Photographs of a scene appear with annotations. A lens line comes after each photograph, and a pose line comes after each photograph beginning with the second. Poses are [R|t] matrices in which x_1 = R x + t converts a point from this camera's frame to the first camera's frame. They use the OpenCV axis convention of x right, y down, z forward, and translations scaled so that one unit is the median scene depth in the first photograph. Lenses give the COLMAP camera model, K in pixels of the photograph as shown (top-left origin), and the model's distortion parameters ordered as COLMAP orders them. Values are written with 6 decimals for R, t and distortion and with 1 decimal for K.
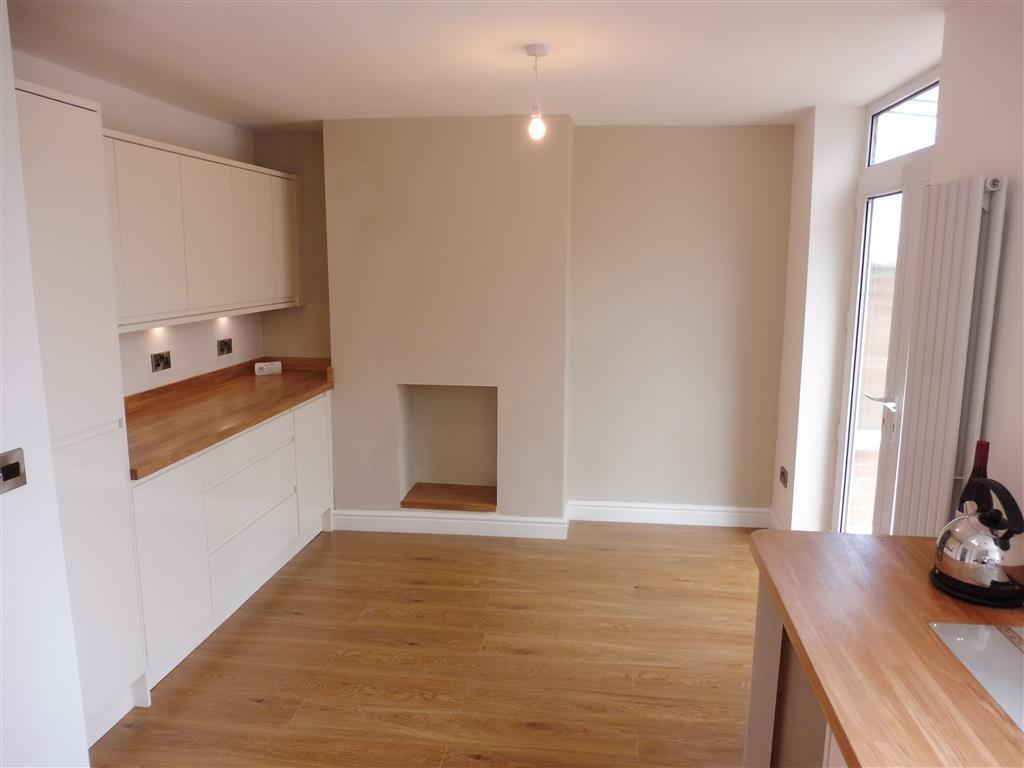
lens RADIAL K [[745.0, 0, 512.0], [0, 745.0, 384.0], [0, 0, 1]] dist [-0.016305, -0.004141]
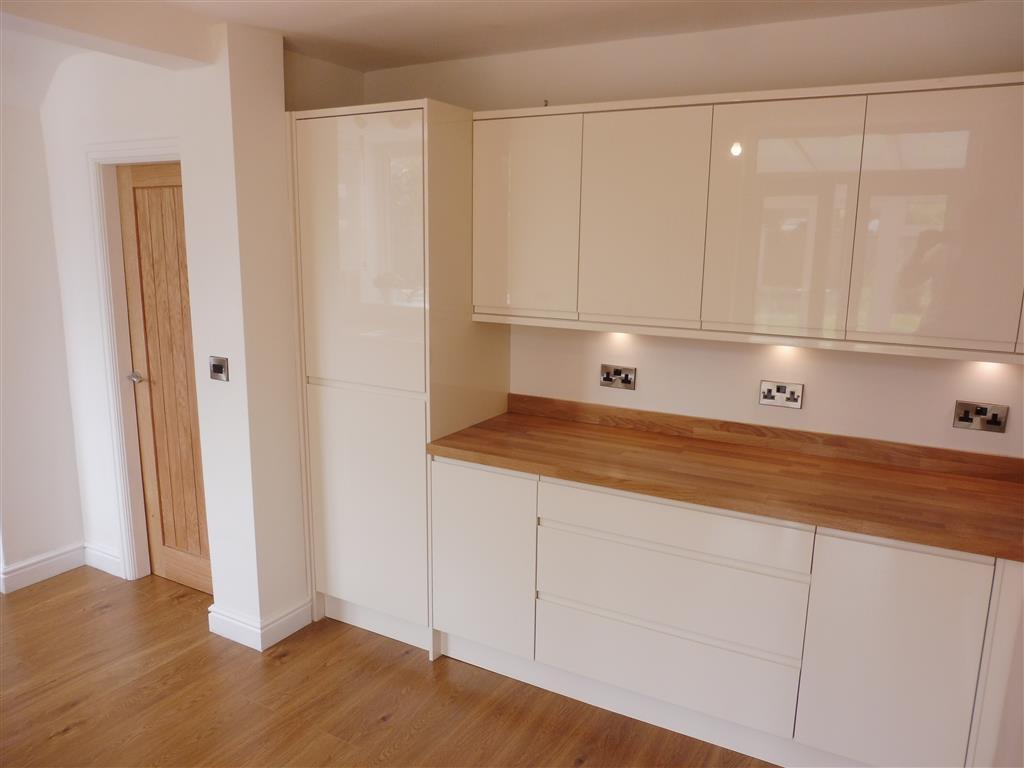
lens RADIAL K [[745.0, 0, 512.0], [0, 745.0, 384.0], [0, 0, 1]] dist [-0.016305, -0.004141]
pose [[-0.365183, 0.204535, -0.908189, 0.248589], [-0.156460, 0.948204, 0.276460, -0.189376], [0.917694, 0.243054, -0.314266, 0.964180]]
